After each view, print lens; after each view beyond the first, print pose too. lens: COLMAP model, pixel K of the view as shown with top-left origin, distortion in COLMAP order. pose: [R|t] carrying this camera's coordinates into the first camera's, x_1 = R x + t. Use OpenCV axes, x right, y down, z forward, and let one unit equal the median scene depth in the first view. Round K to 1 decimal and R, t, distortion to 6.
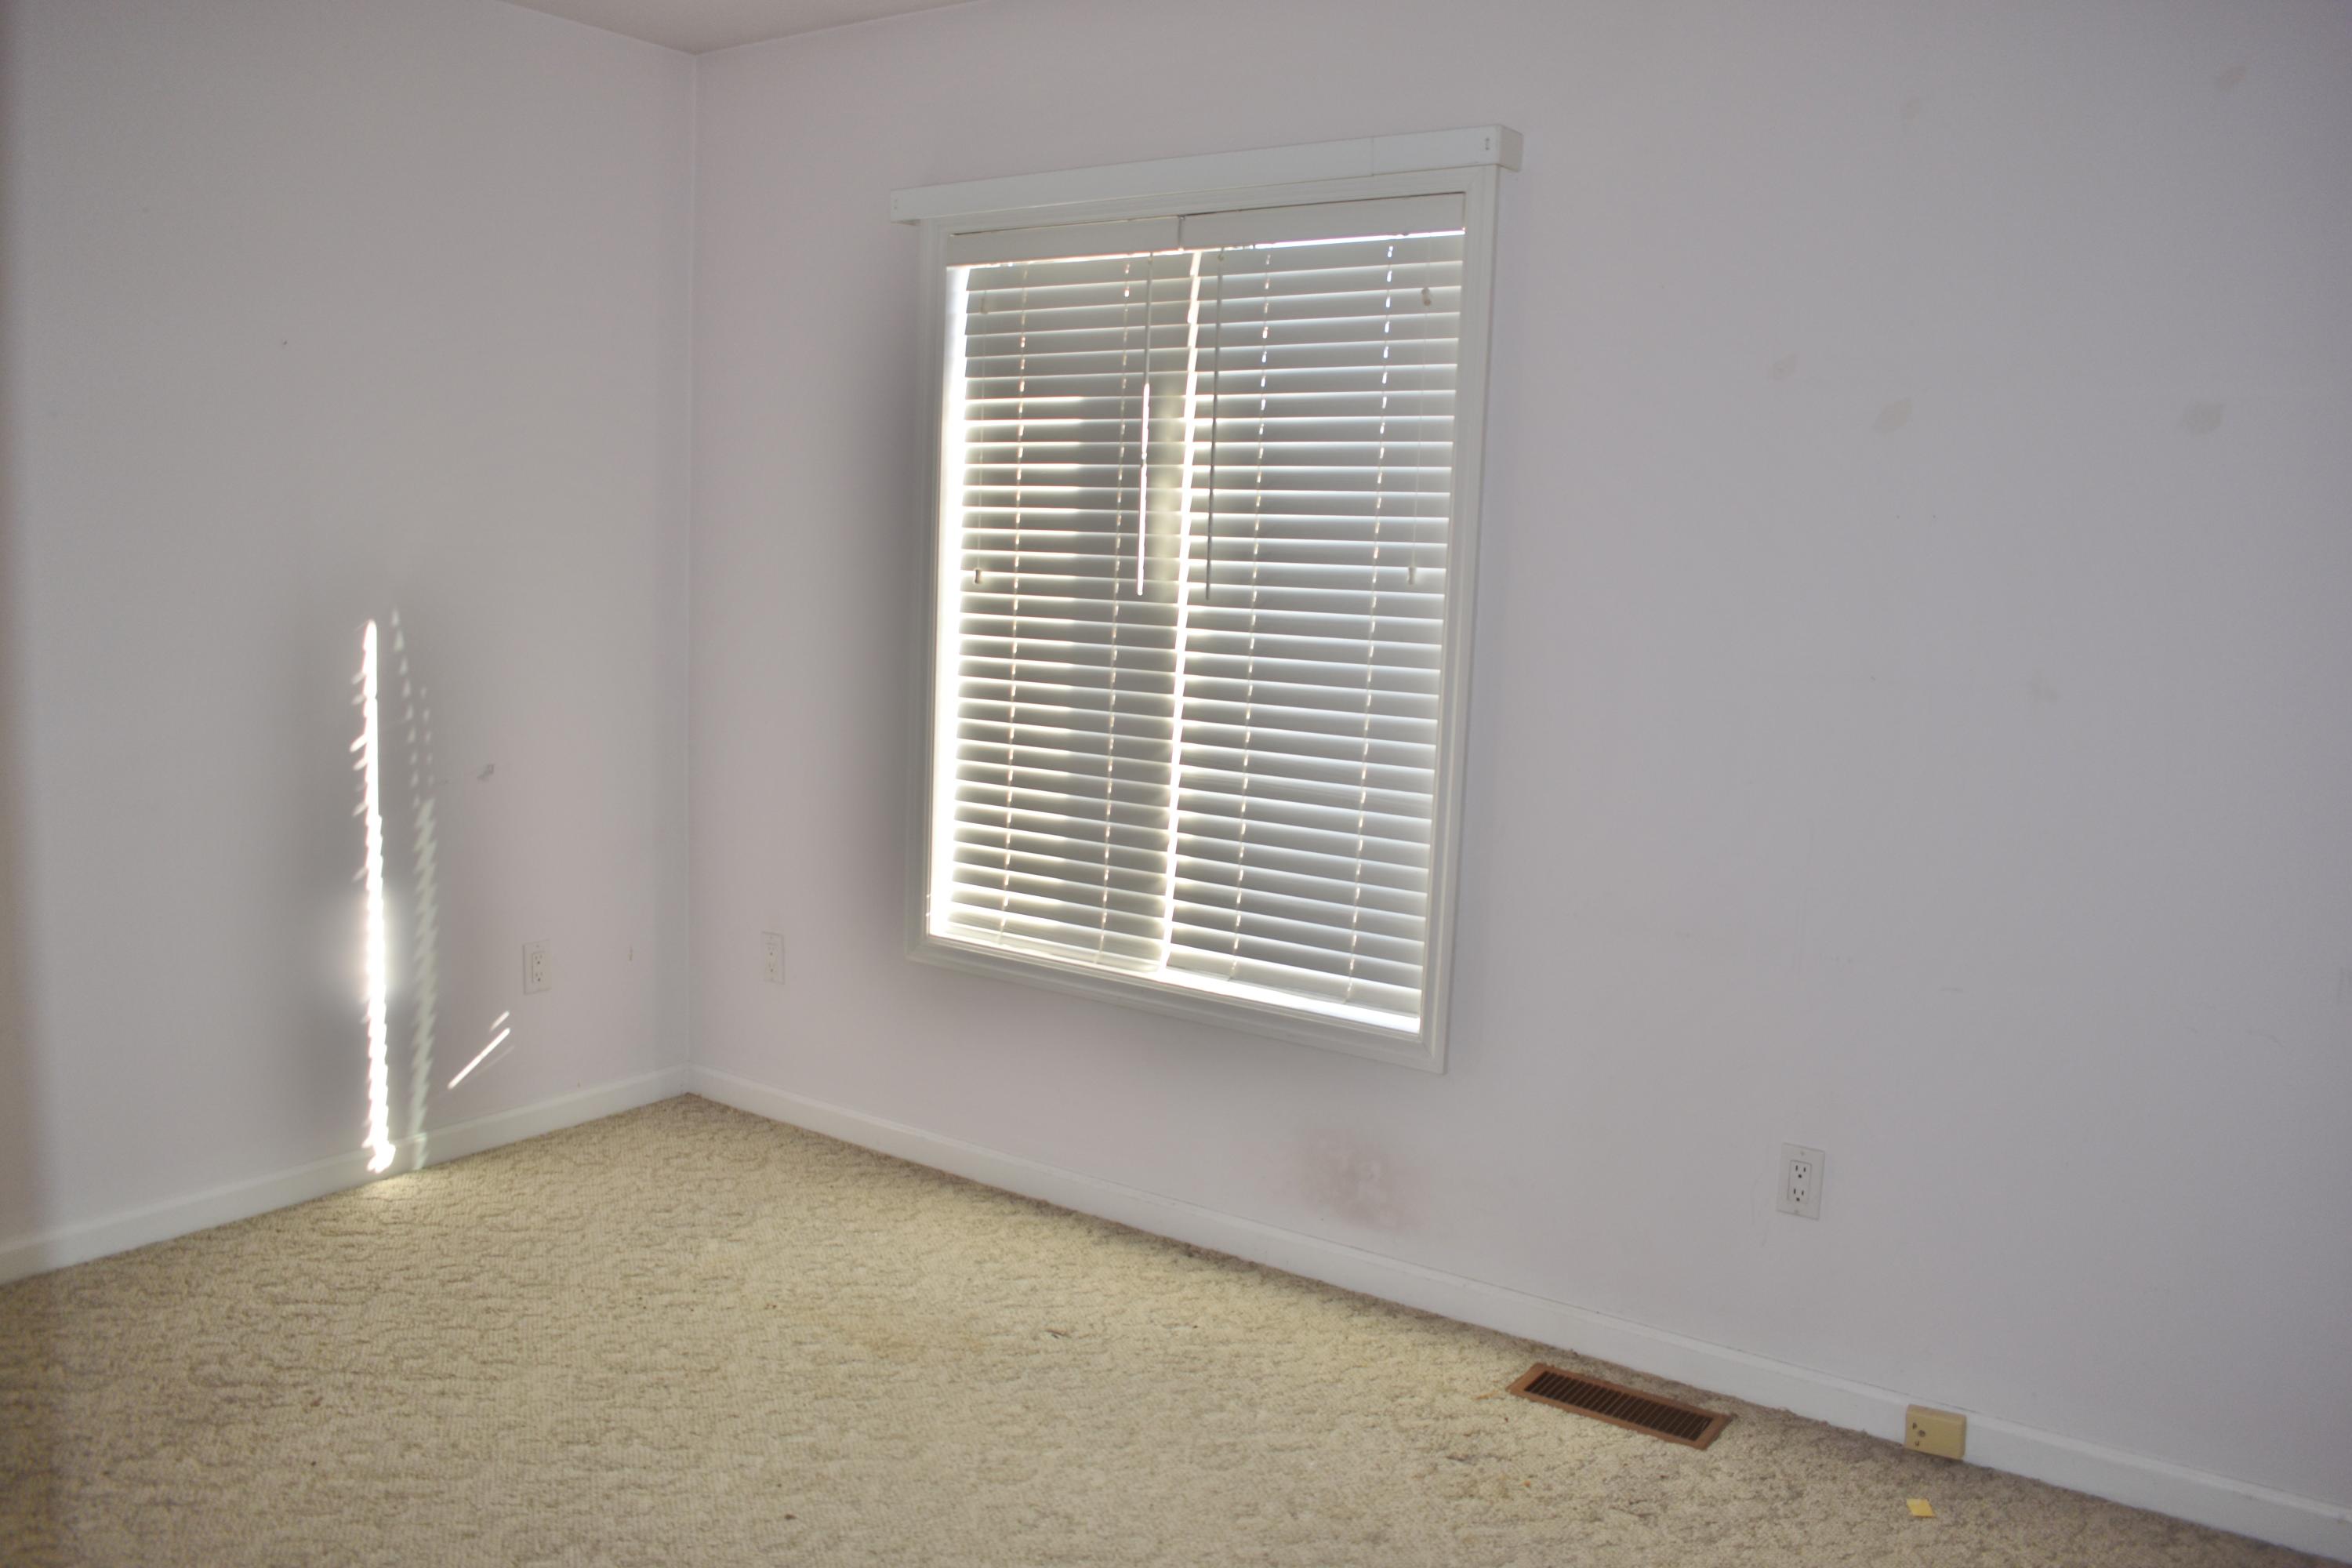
lens RADIAL K [[1815.3, 0, 1163.1], [0, 1815.3, 787.1], [0, 0, 1]] dist [-0.093034, 0.002127]
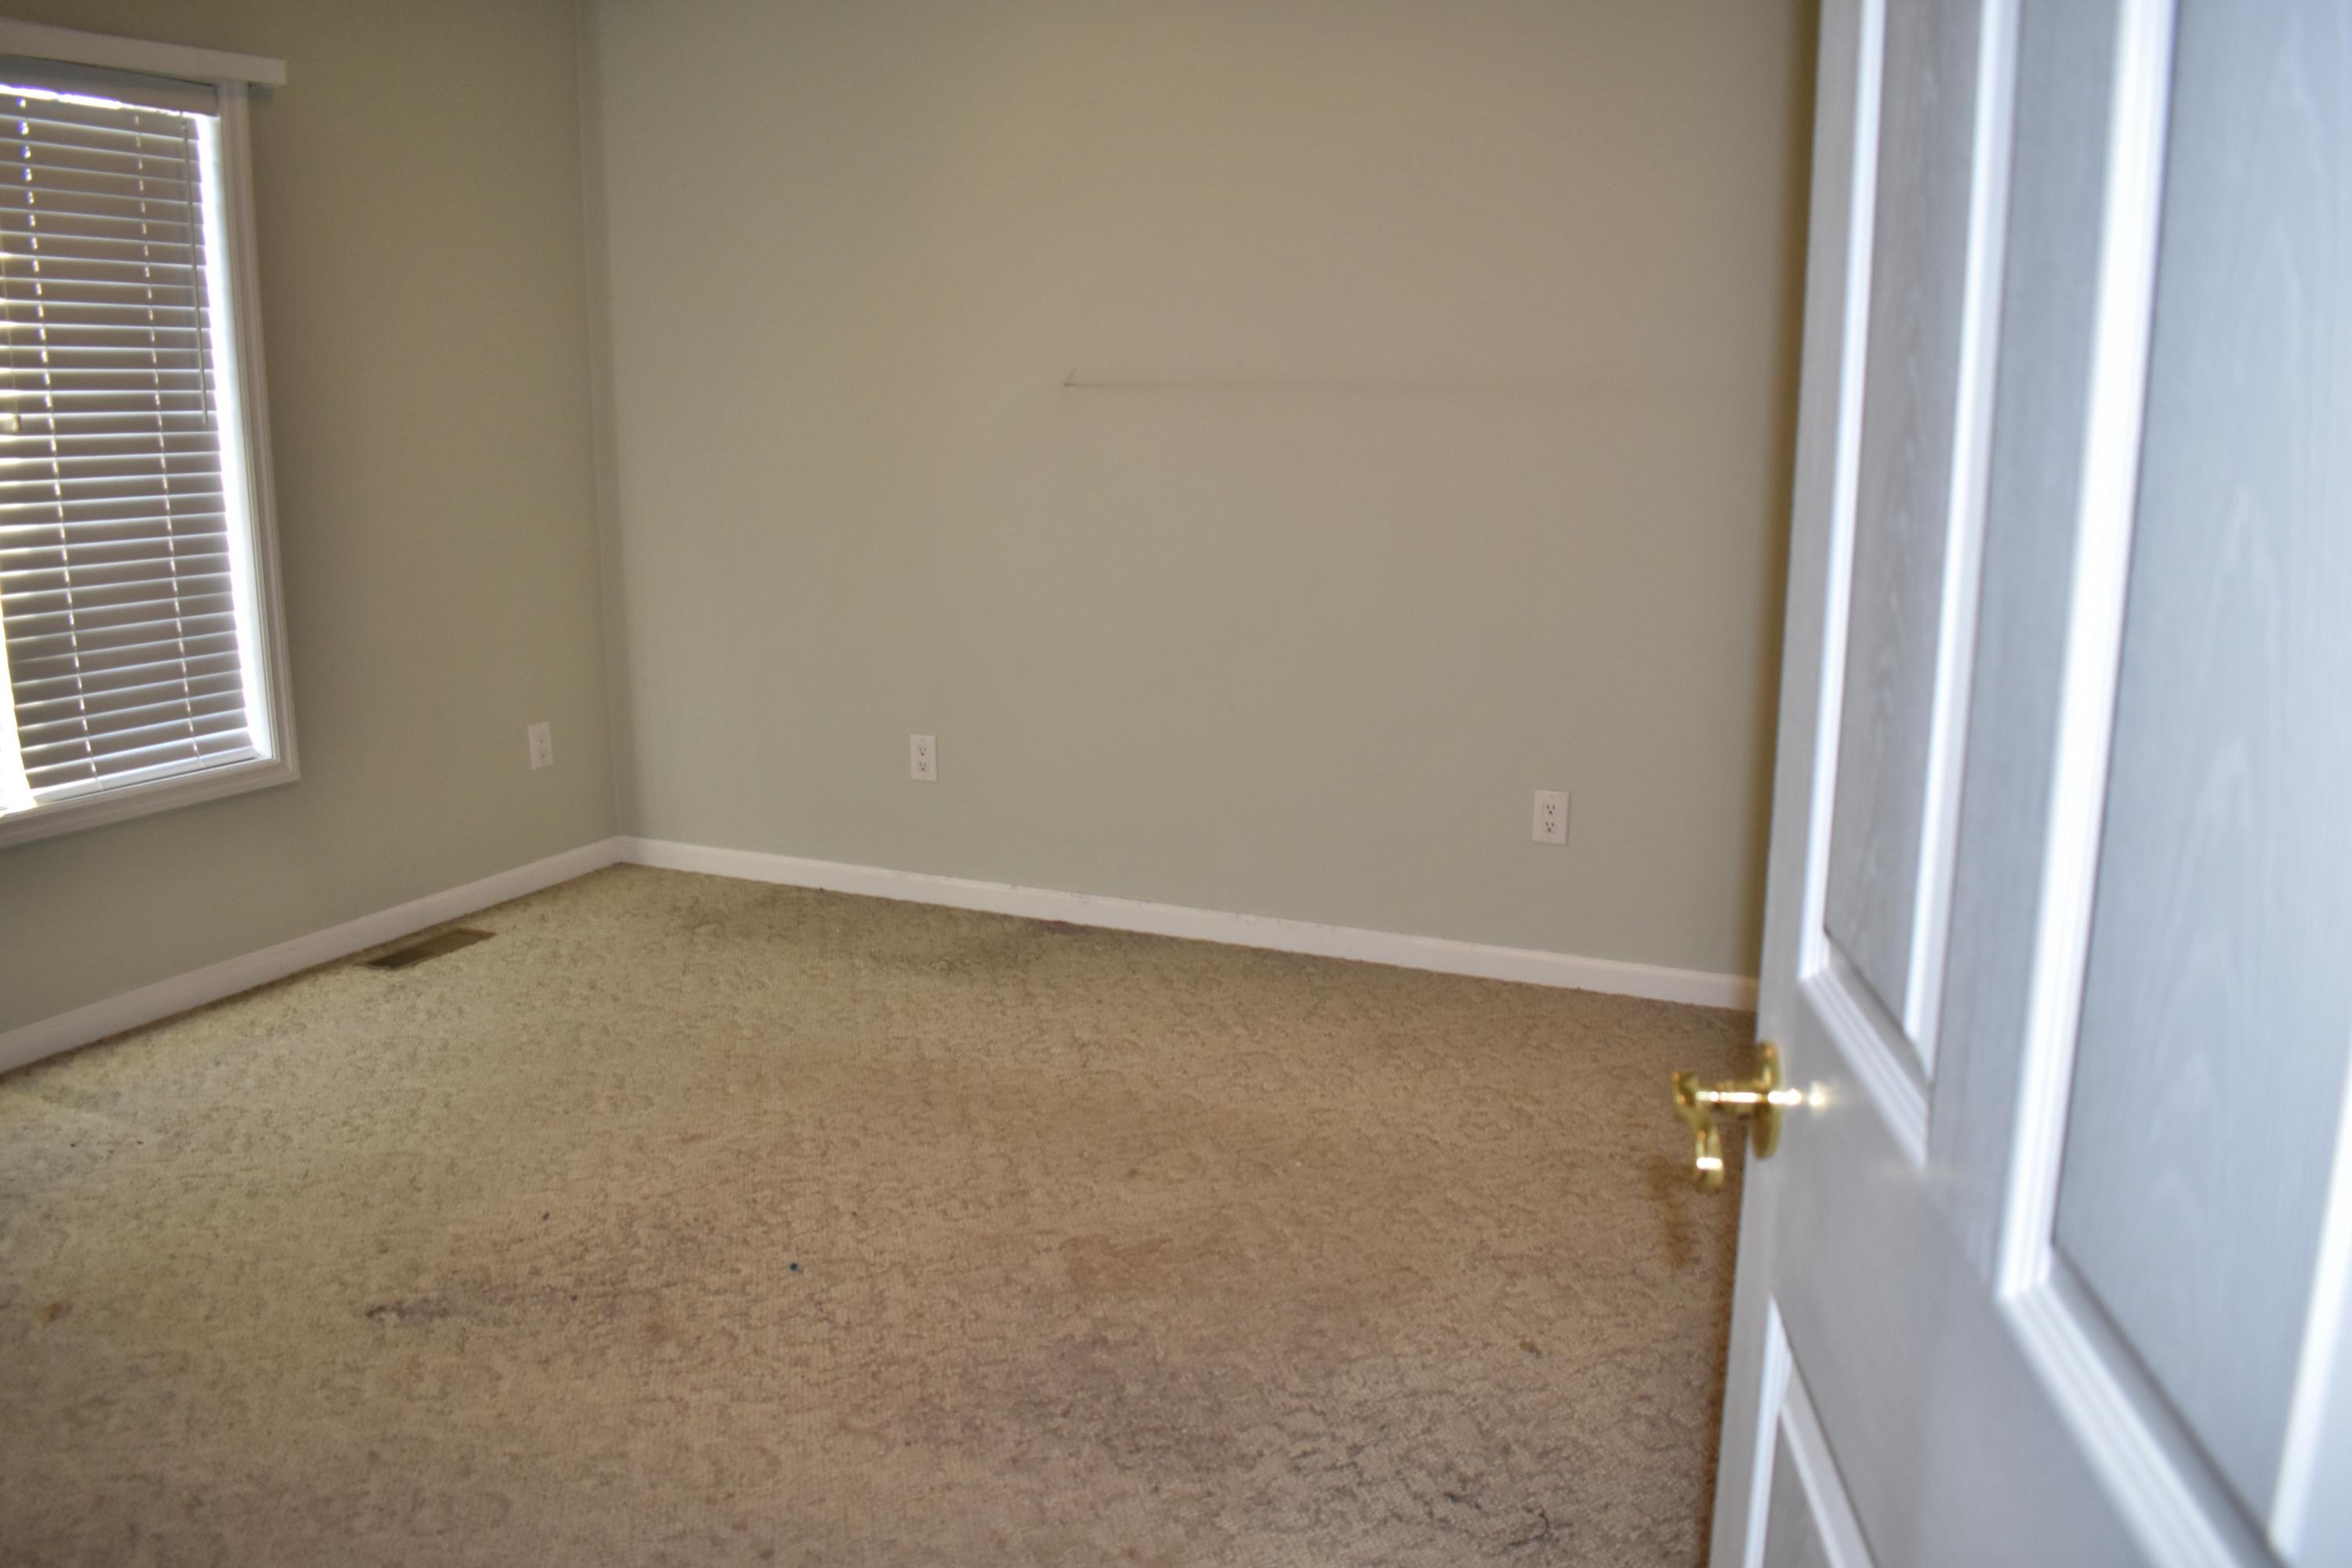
lens RADIAL K [[1815.3, 0, 1163.1], [0, 1815.3, 787.1], [0, 0, 1]] dist [-0.093034, 0.002127]
pose [[-0.263523, -0.250722, 0.931501, -1.207044], [0.060841, 0.959391, 0.275440, -0.152096], [-0.962733, 0.129258, -0.237567, 0.699304]]
